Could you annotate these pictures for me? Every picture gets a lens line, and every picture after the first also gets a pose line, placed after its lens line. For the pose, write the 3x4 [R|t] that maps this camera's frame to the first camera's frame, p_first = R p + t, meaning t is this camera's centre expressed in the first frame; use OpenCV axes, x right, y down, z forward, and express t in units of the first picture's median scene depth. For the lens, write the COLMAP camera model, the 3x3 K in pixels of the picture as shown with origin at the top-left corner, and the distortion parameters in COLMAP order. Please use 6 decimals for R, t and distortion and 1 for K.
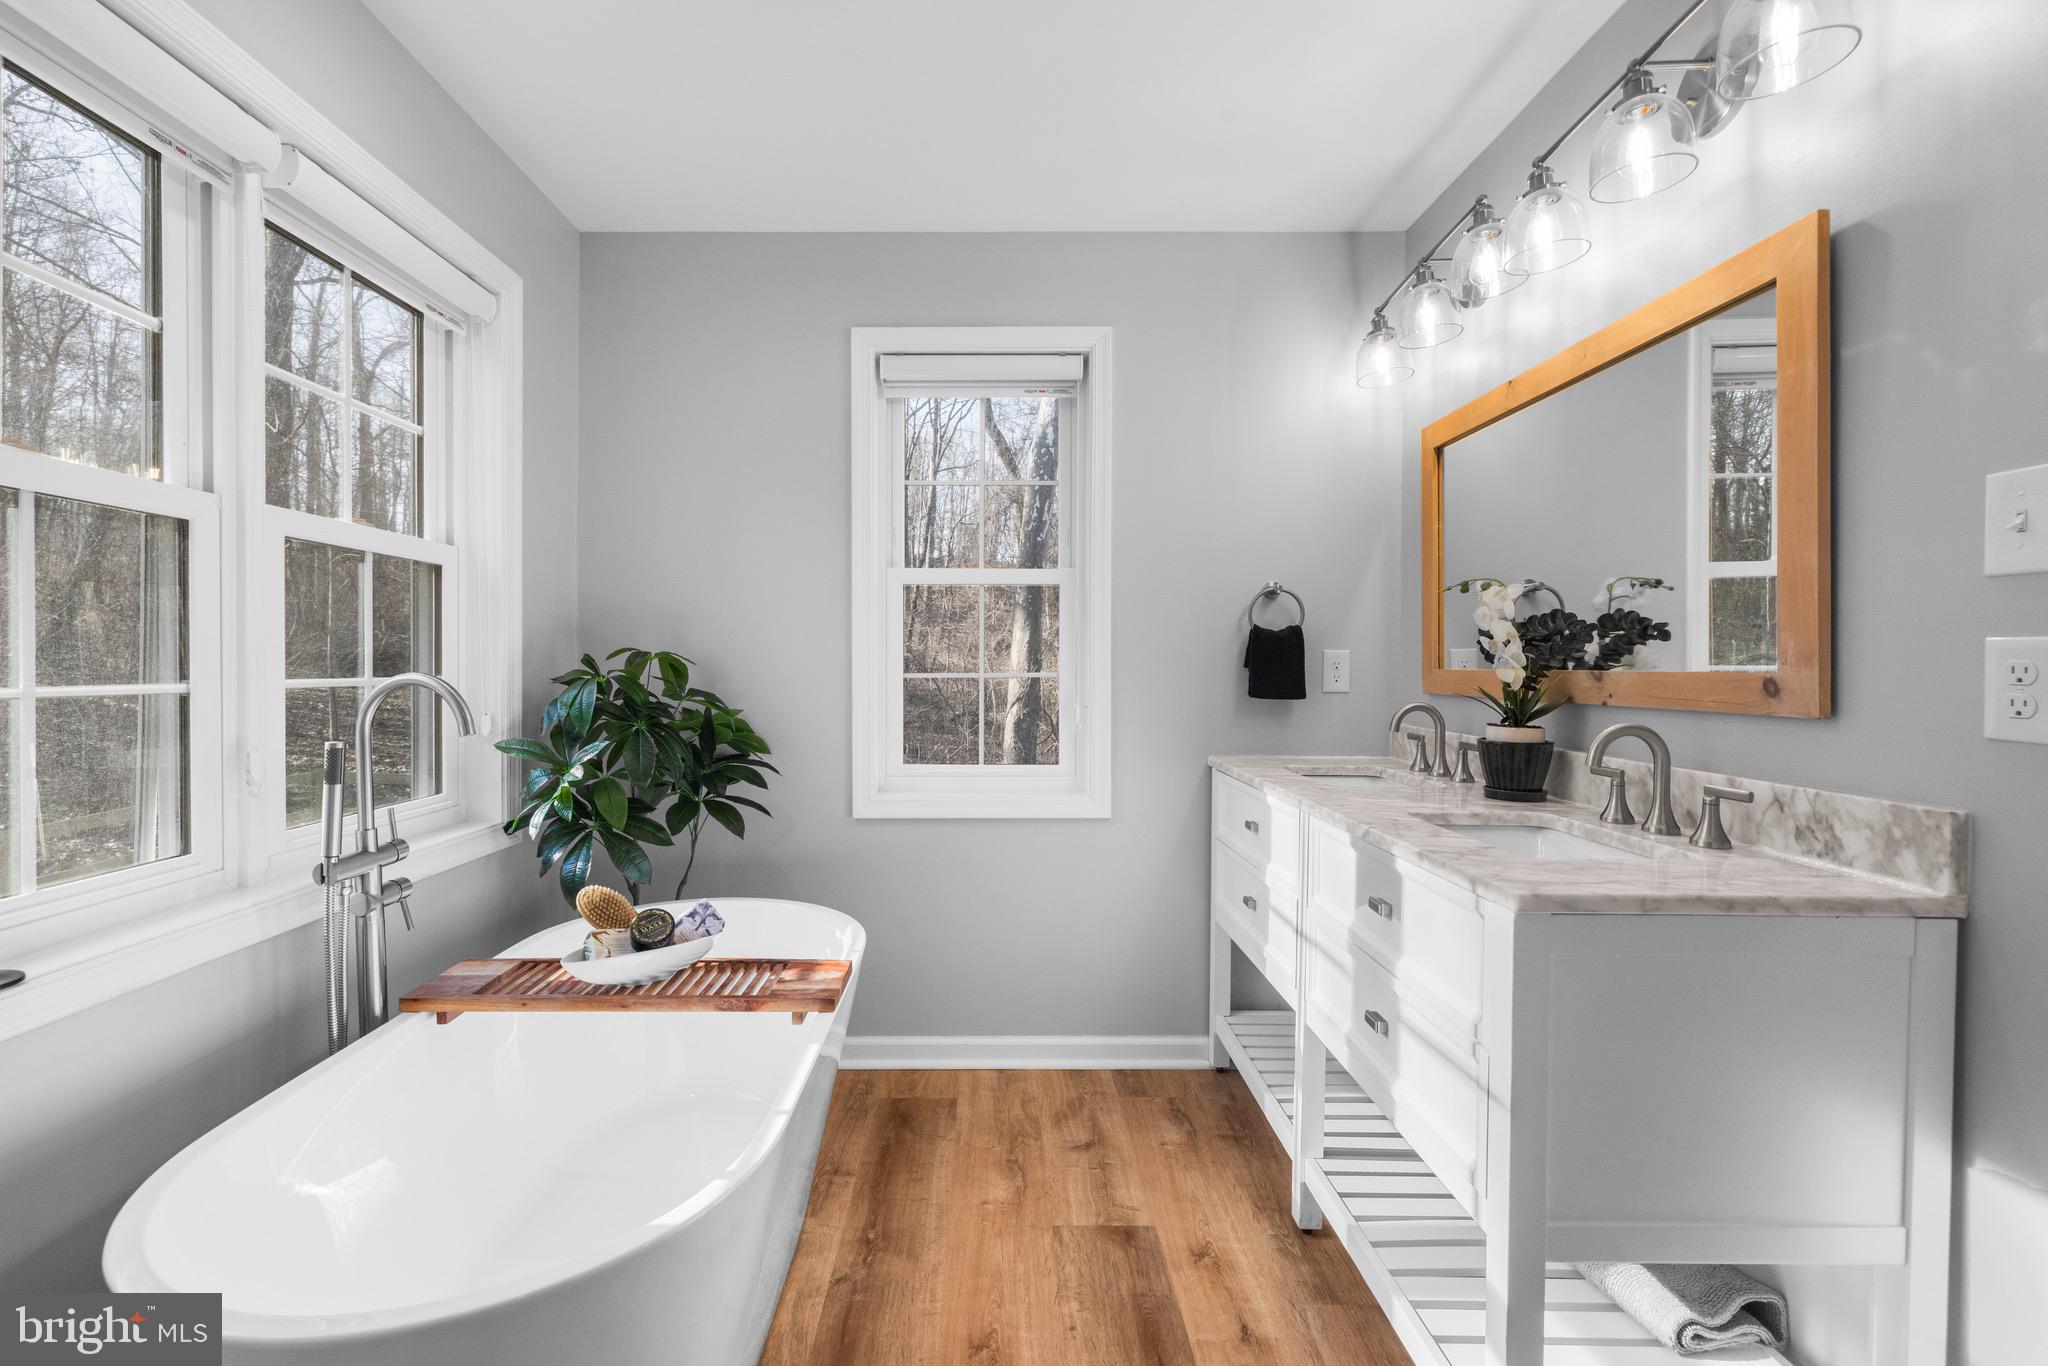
lens RADIAL K [[872.2, 0, 1008.1], [0, 872.2, 675.8], [0, 0, 1]] dist [-0.000213, 0.000411]
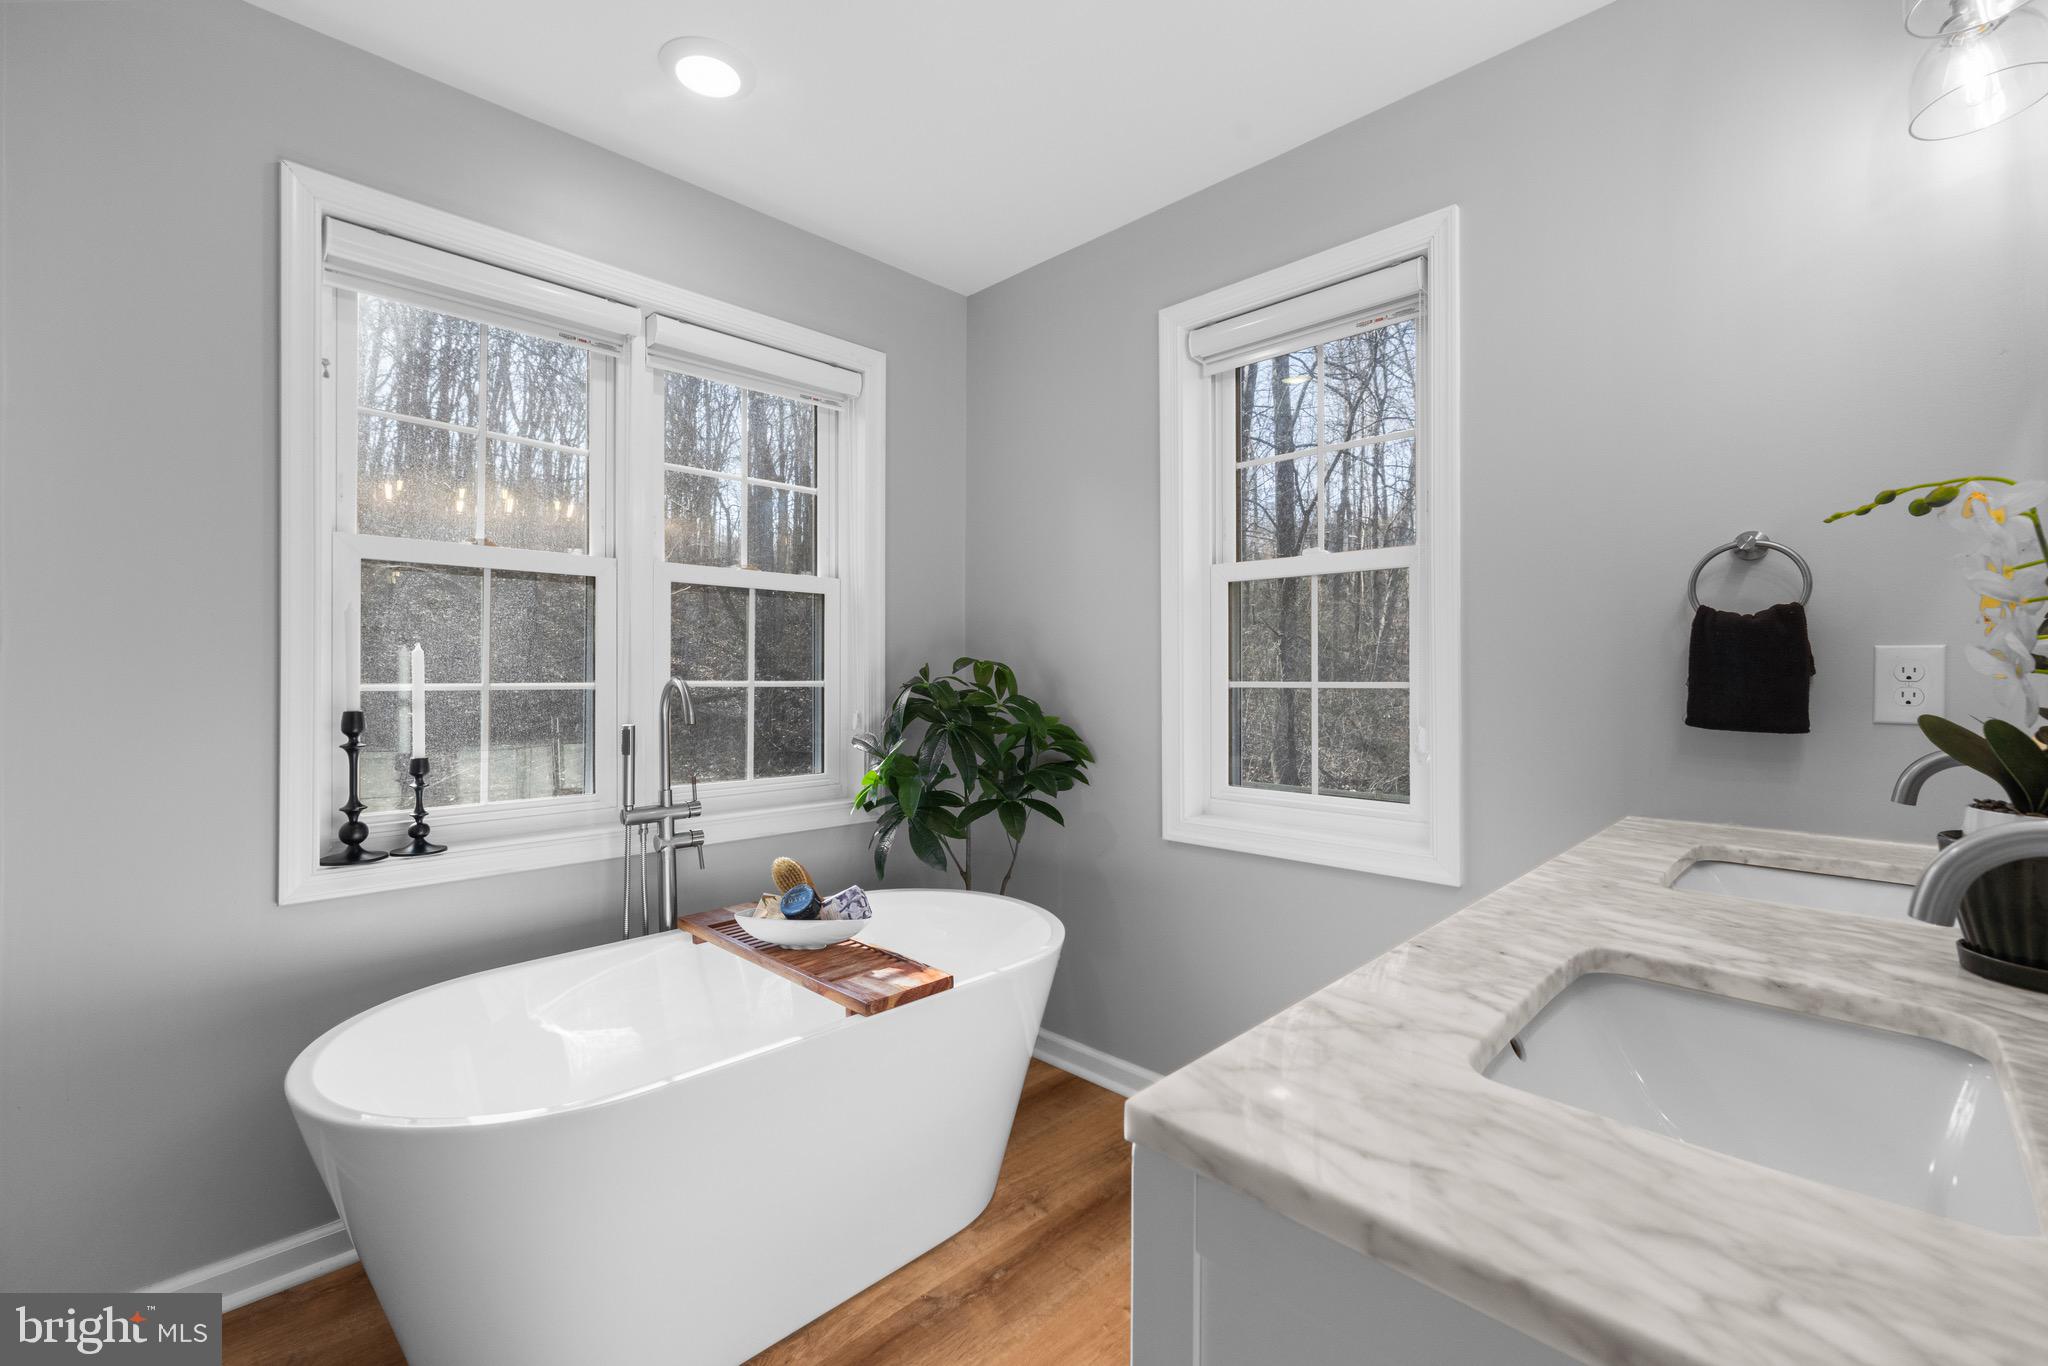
lens RADIAL K [[872.2, 0, 1017.1], [0, 872.2, 674.7], [0, 0, 1]] dist [-0.000213, 0.000411]
pose [[0.710019, 0.001554, -0.704181, 0.474062], [-0.011293, 0.999894, -0.009180, -0.000587], [0.704092, 0.014470, 0.709962, 0.304628]]
